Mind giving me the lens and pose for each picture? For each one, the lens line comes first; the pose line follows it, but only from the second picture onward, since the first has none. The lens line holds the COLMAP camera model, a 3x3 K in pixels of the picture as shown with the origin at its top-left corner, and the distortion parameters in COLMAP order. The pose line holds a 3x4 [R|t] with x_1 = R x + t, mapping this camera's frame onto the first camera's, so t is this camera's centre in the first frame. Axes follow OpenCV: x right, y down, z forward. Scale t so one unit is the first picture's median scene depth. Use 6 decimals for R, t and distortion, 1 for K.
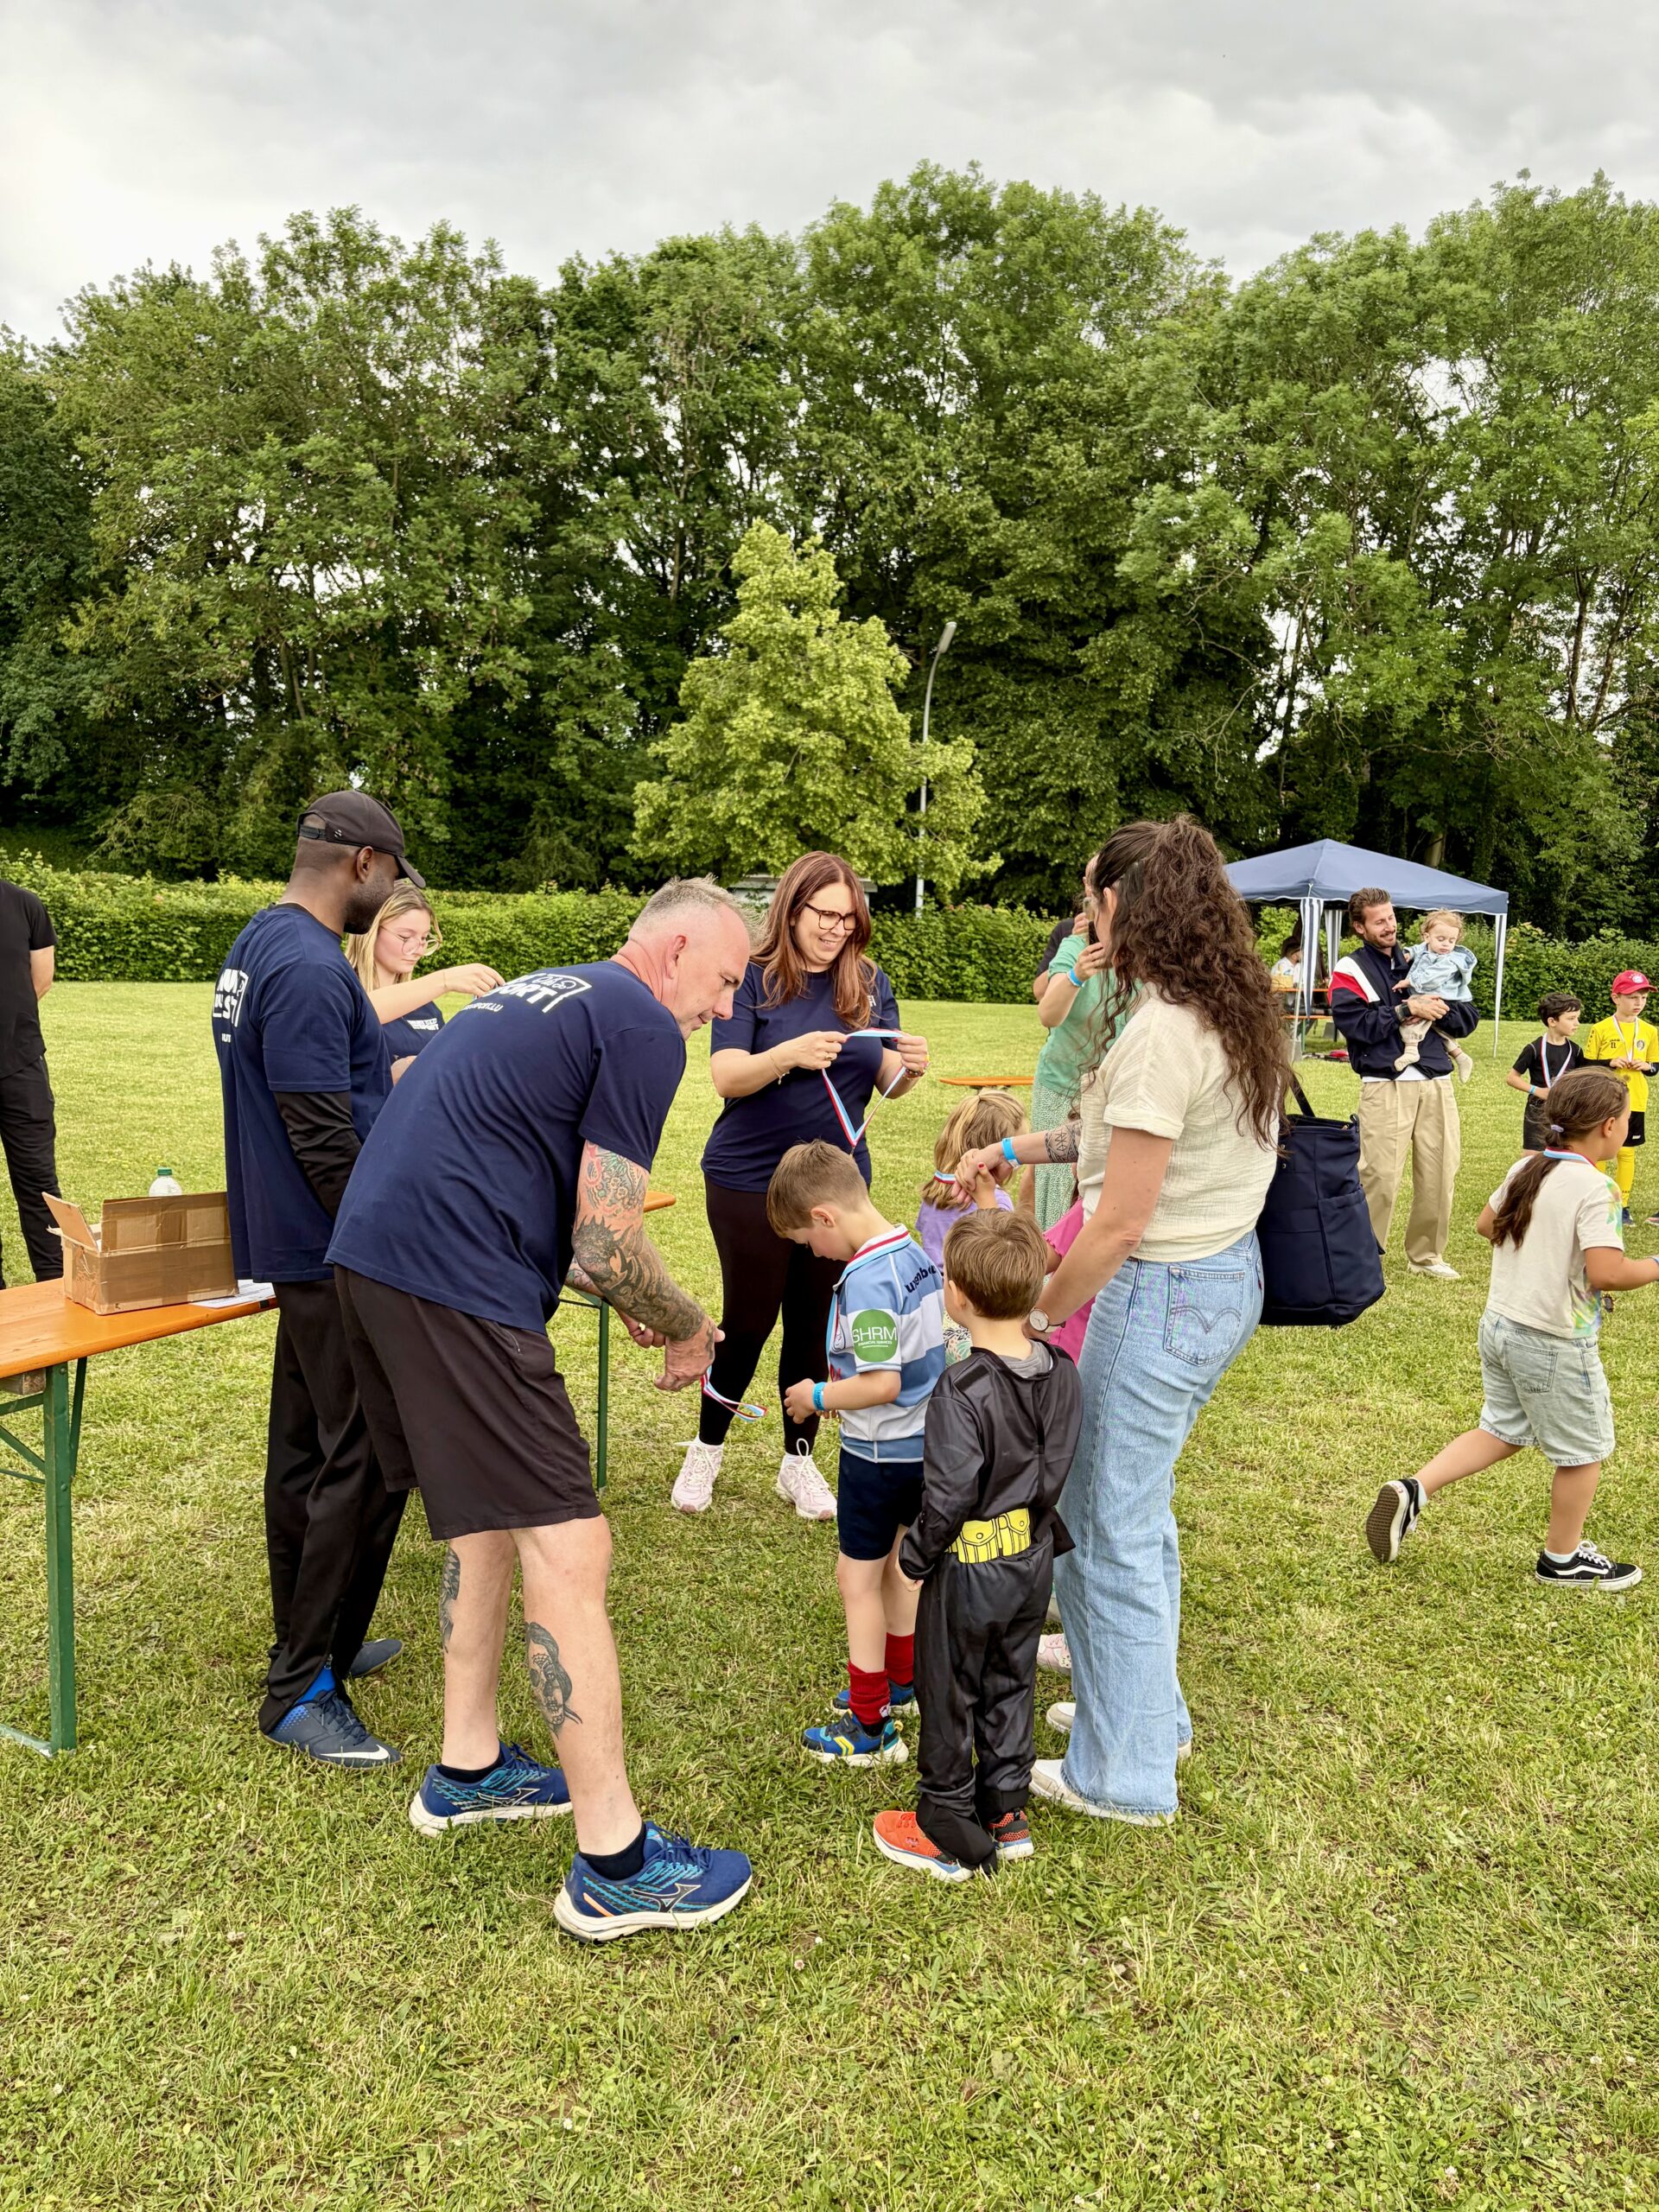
lens RADIAL K [[1684.3, 0, 831.7], [0, 1684.3, 1109.2], [0, 0, 1]] dist [0.031773, -0.028694]
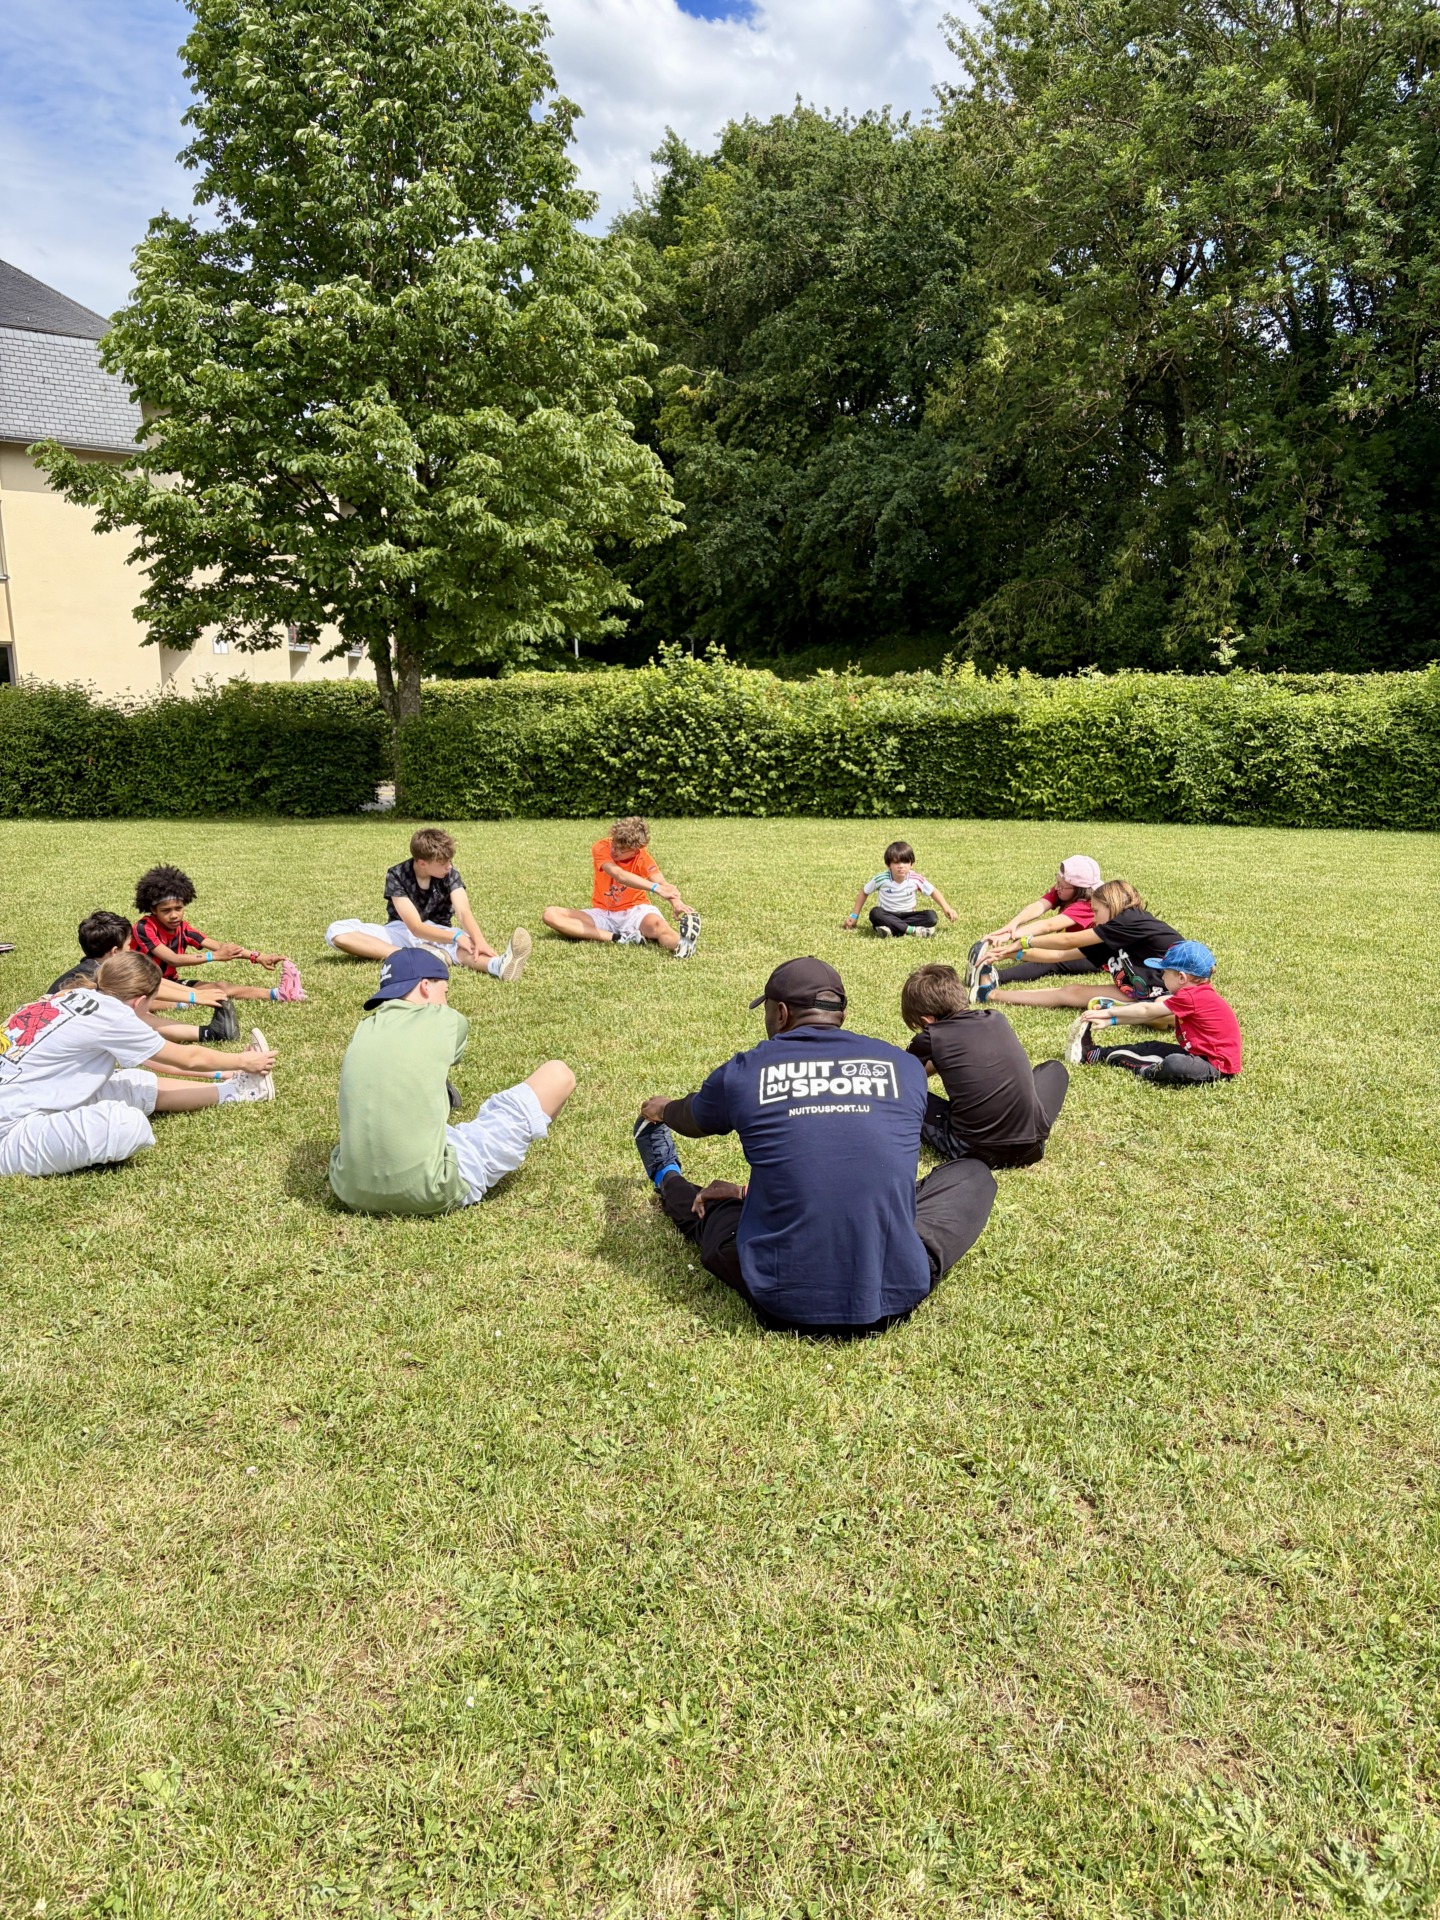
lens RADIAL K [[1451.4, 0, 721.0], [0, 1451.4, 967.1], [0, 0, 1]] dist [0.041395, -0.042249]
pose [[0.773197, 0.073848, -0.629852, -0.034225], [-0.038838, 0.996846, 0.069200, -0.035007], [0.632976, -0.029043, 0.773626, 0.323835]]
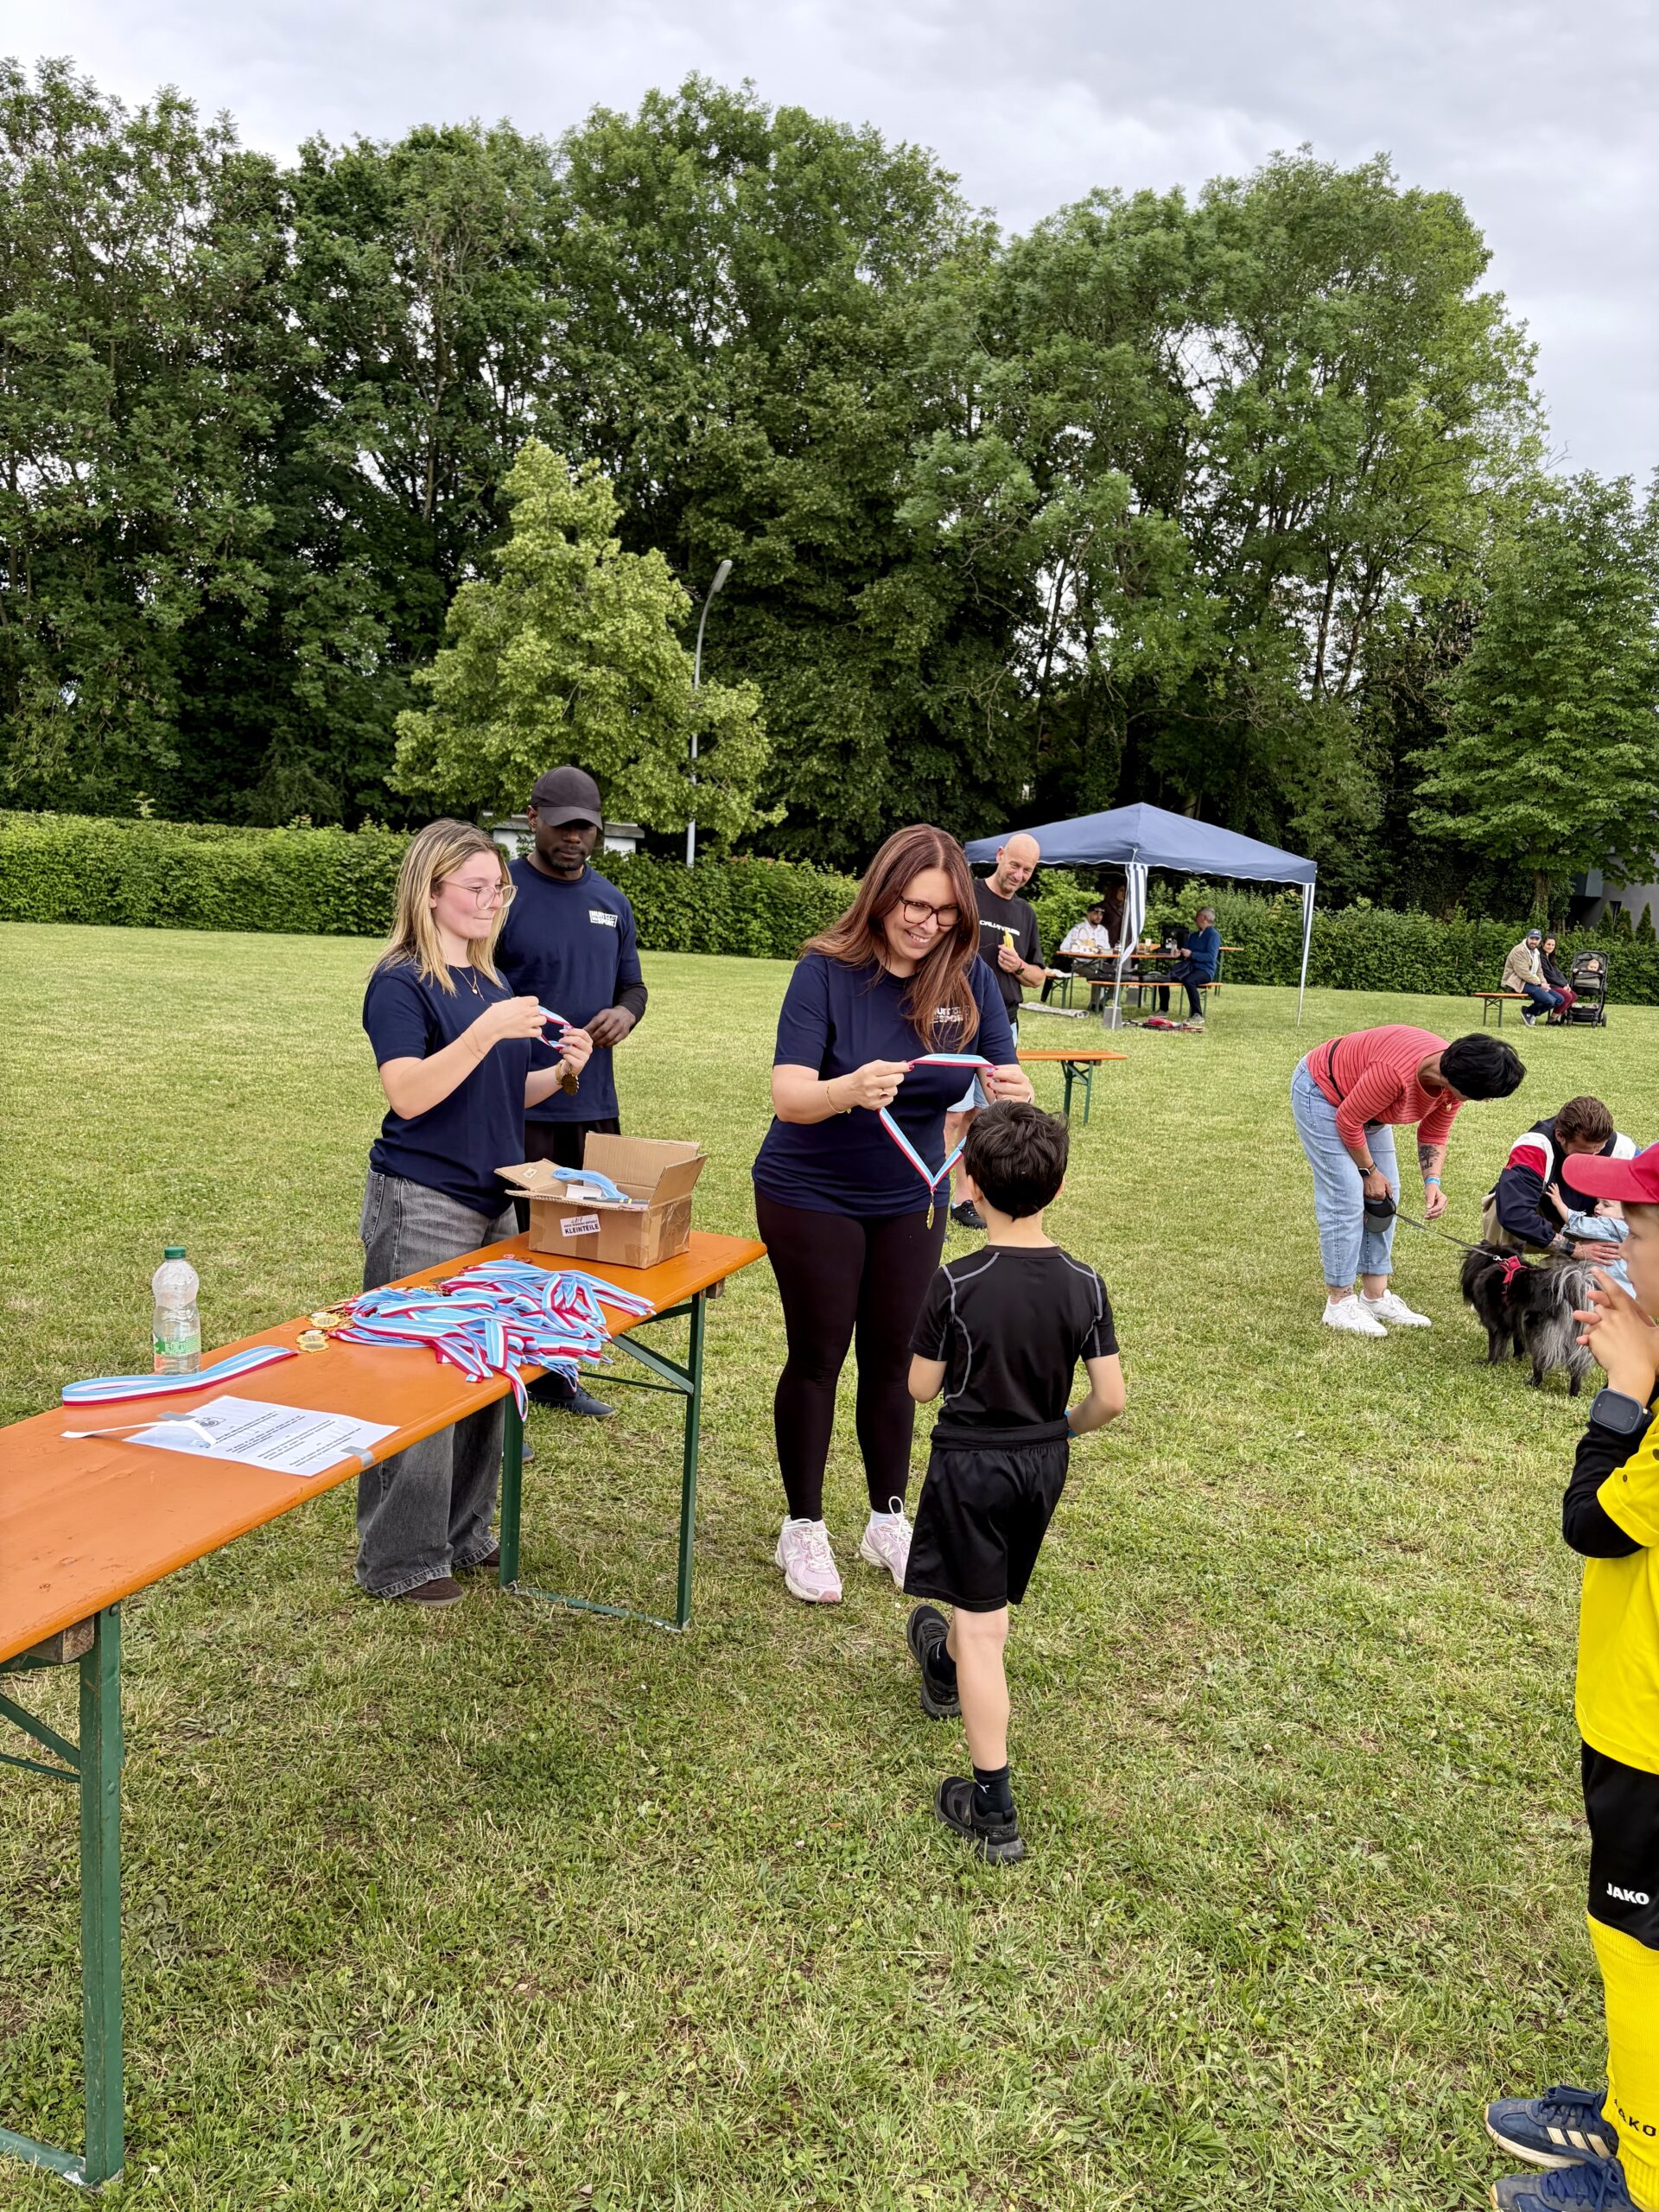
lens RADIAL K [[1672.1, 0, 830.6], [0, 1672.1, 1114.2], [0, 0, 1]] dist [0.041395, -0.042249]
pose [[0.986425, 0.004847, 0.164139, -0.026325], [-0.010489, 0.999383, 0.033522, -0.004657], [-0.163876, -0.034788, 0.985867, 0.031775]]
